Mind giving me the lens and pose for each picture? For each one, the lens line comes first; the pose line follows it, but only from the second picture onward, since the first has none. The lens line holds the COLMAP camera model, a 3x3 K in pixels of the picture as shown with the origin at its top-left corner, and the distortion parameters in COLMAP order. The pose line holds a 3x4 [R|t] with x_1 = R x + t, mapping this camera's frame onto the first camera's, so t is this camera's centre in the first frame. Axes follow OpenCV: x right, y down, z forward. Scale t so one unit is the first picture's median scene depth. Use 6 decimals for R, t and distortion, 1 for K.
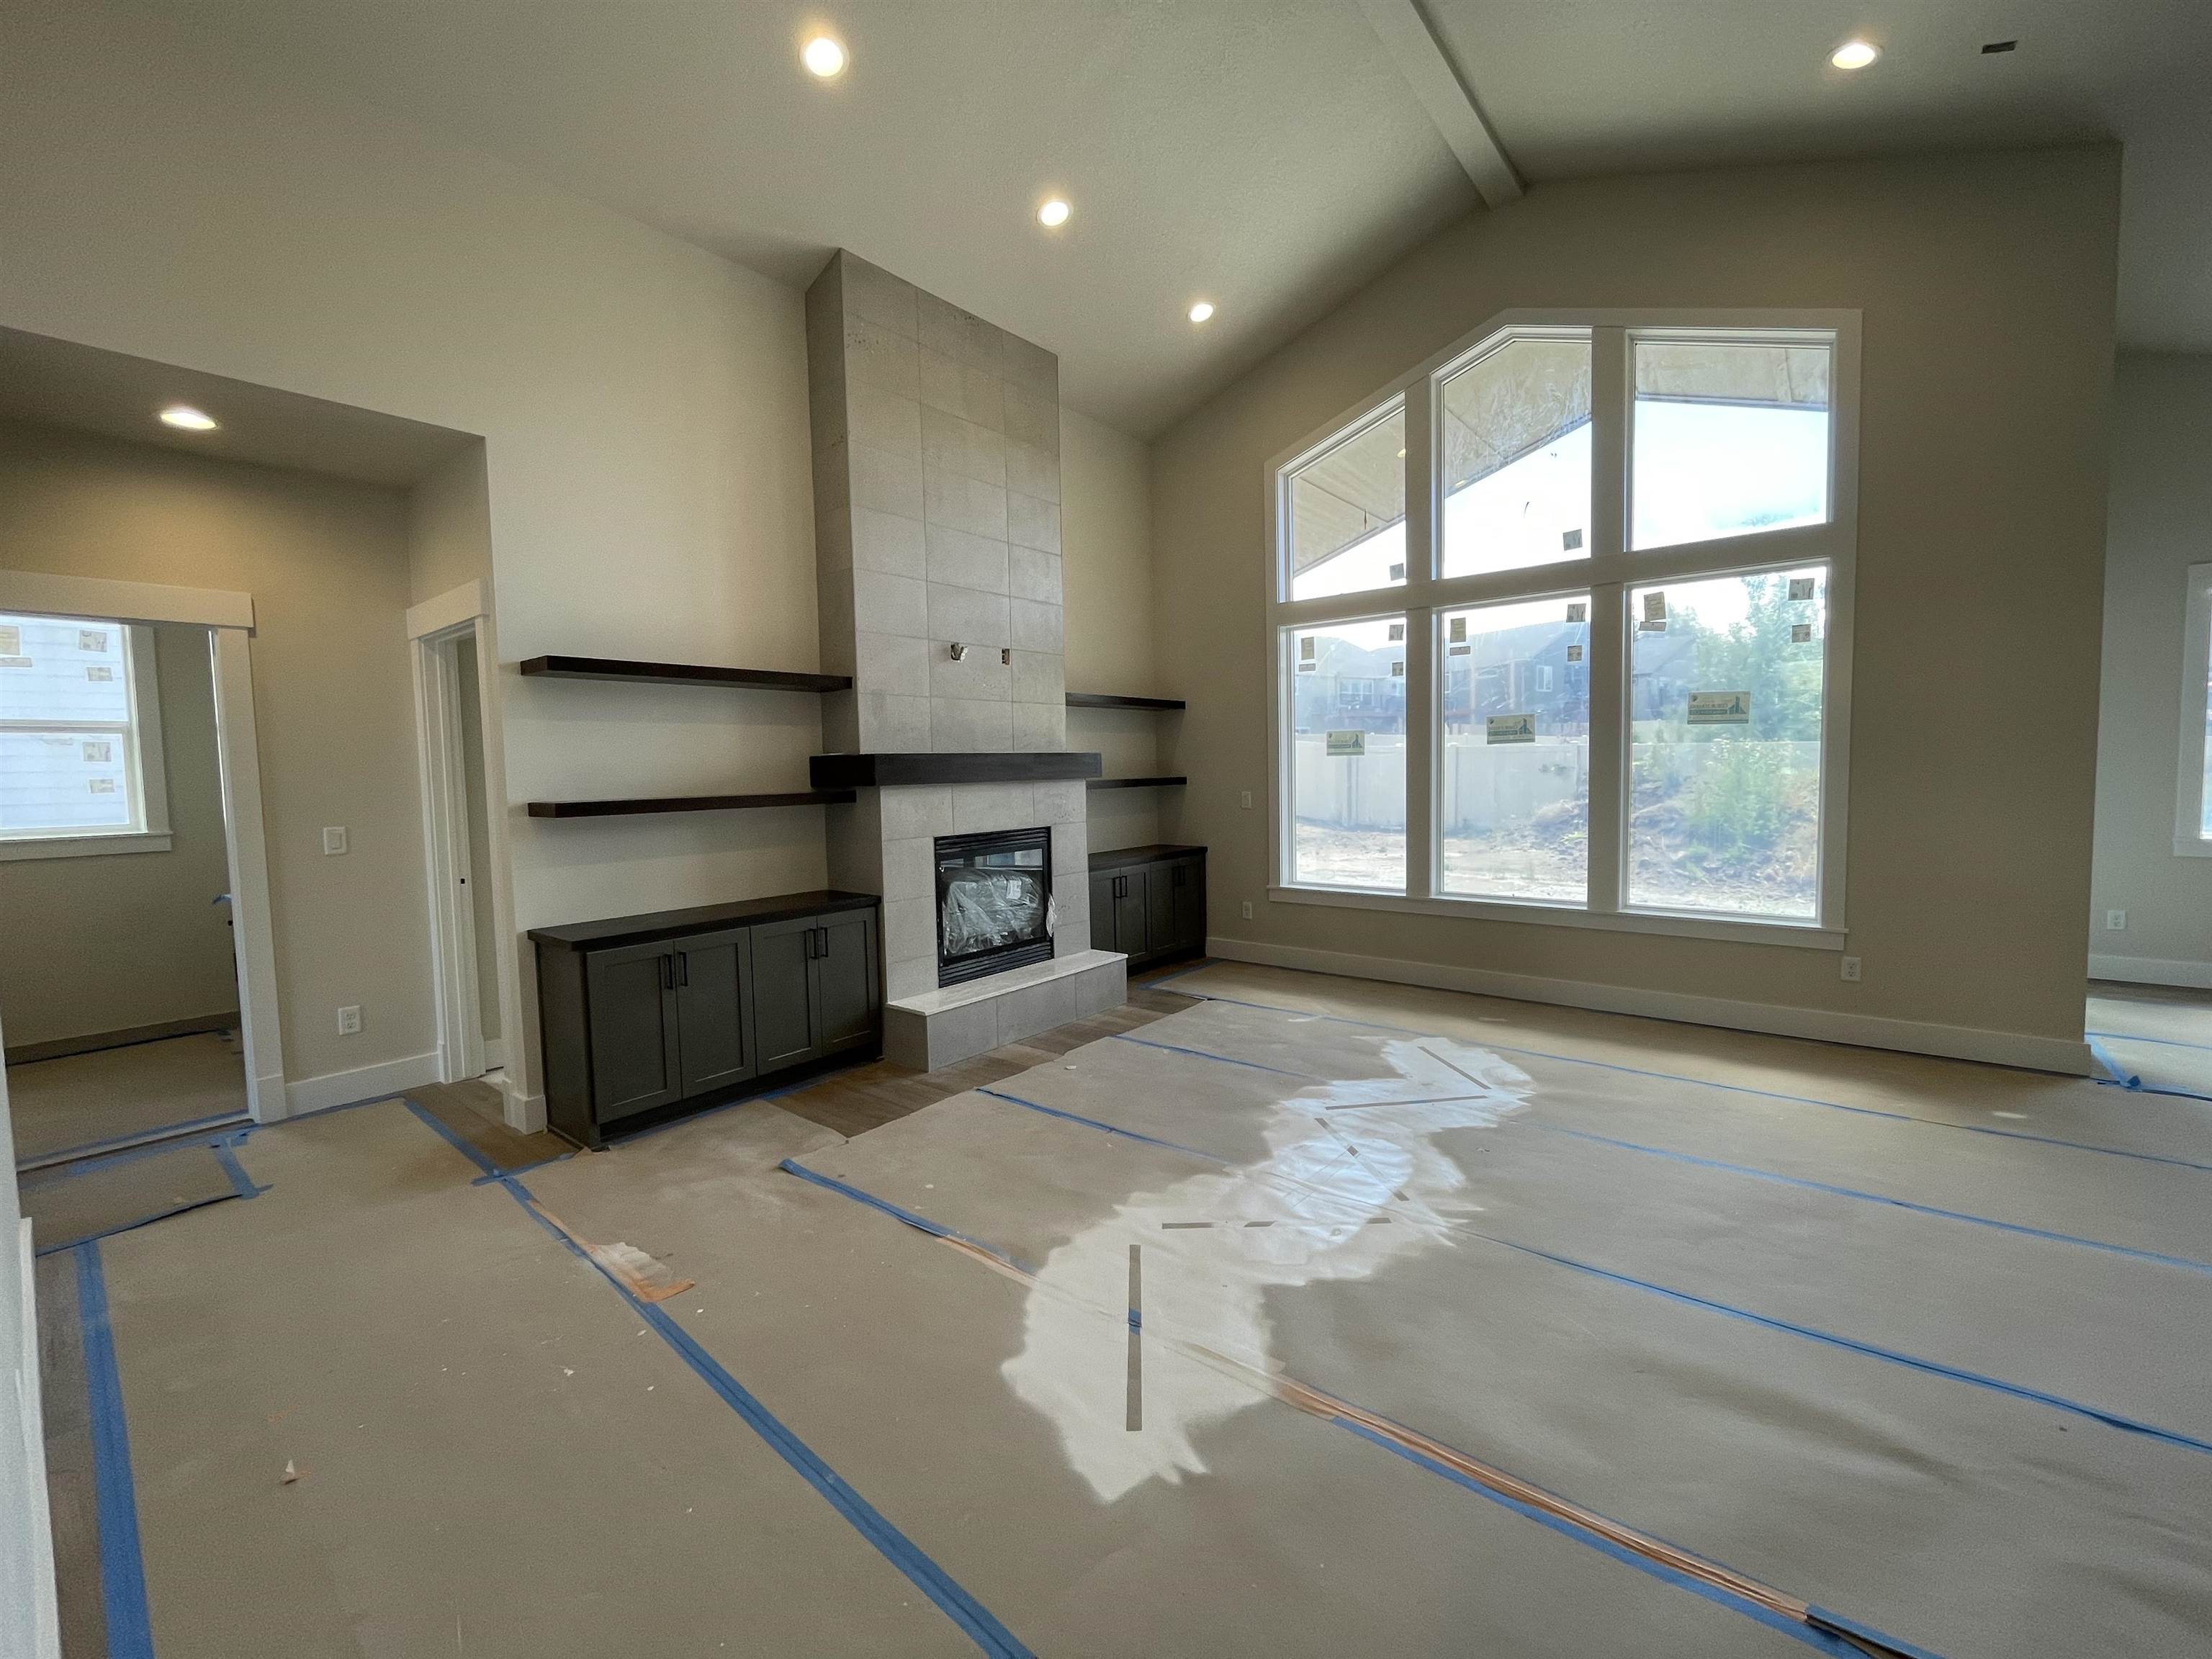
lens RADIAL K [[904.3, 0, 1103.2], [0, 904.3, 819.3], [0, 0, 1]] dist [-0.002246, -0.000492]
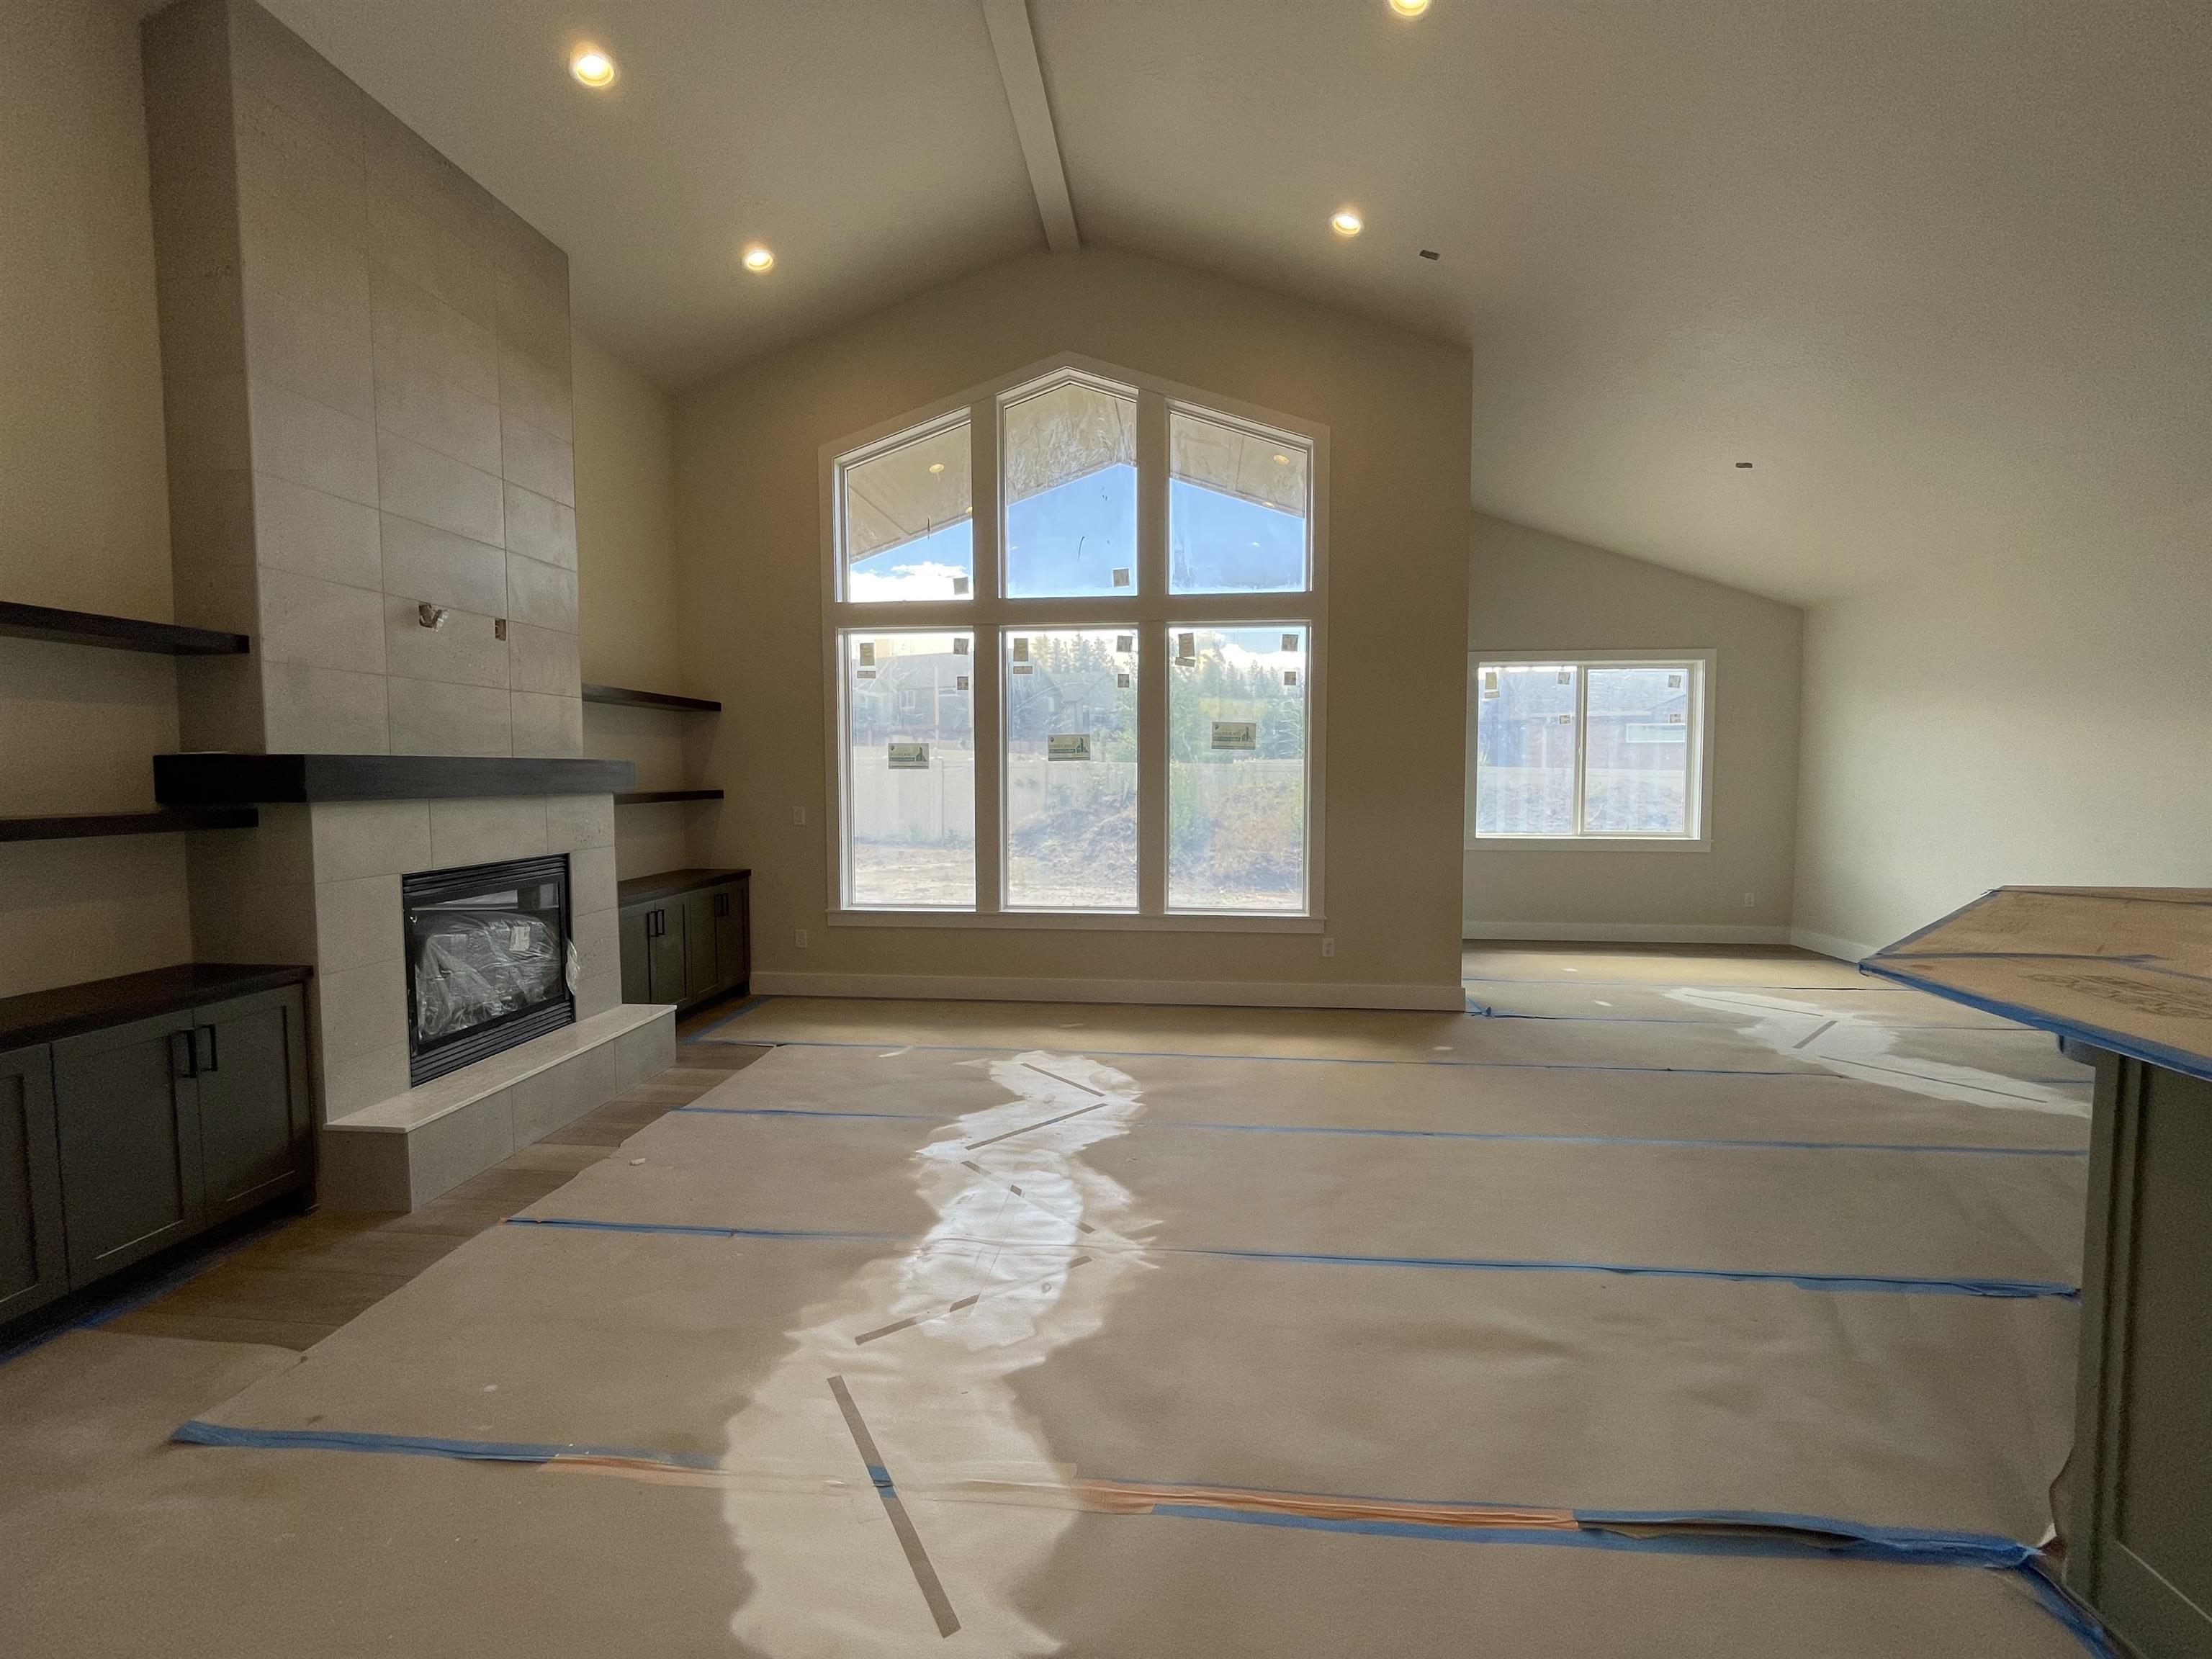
lens RADIAL K [[904.3, 0, 1103.6], [0, 904.3, 820.7], [0, 0, 1]] dist [-0.002246, -0.000492]
pose [[0.835483, -0.010767, 0.549410, -0.115324], [0.016559, 0.999847, -0.005587, -0.009074], [-0.549266, 0.013765, 0.835534, 0.109176]]
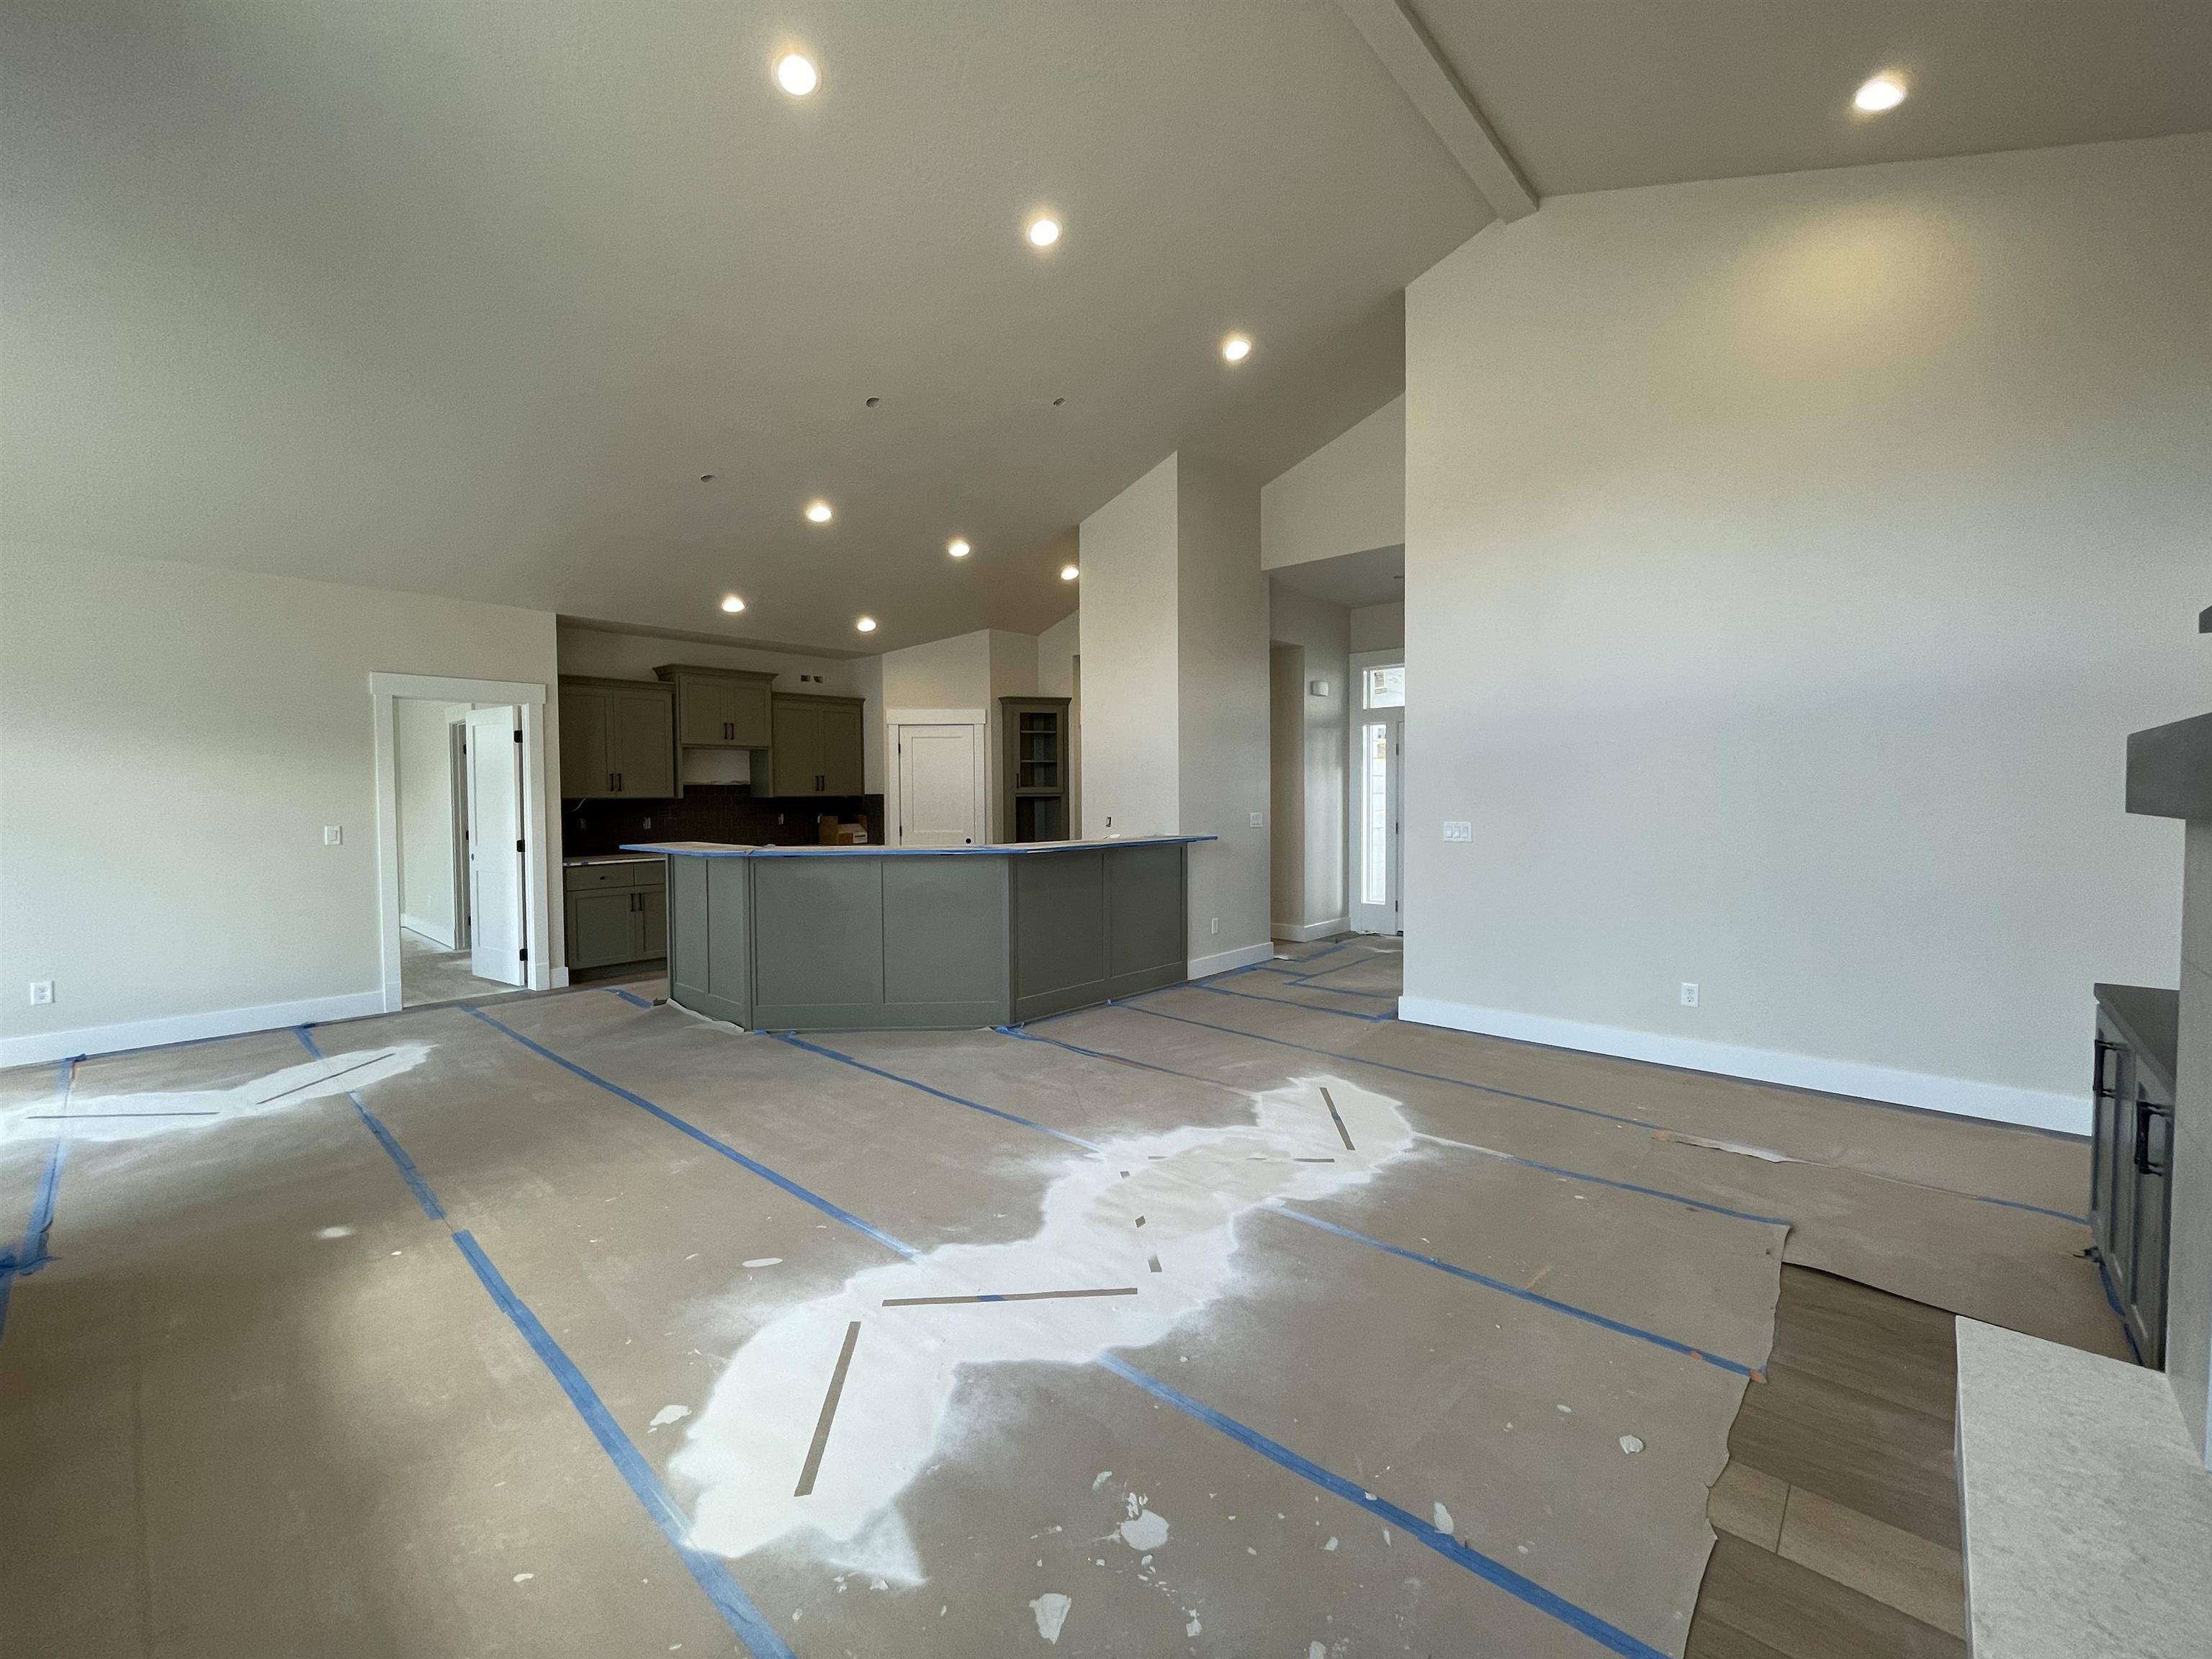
lens RADIAL K [[904.3, 0, 1106.3], [0, 904.3, 821.0], [0, 0, 1]] dist [-0.002246, -0.000492]
pose [[-0.998350, 0.025833, 0.051288, 0.179063], [0.030363, 0.995514, 0.089615, -0.077424], [-0.048743, 0.091024, -0.994655, 1.311479]]
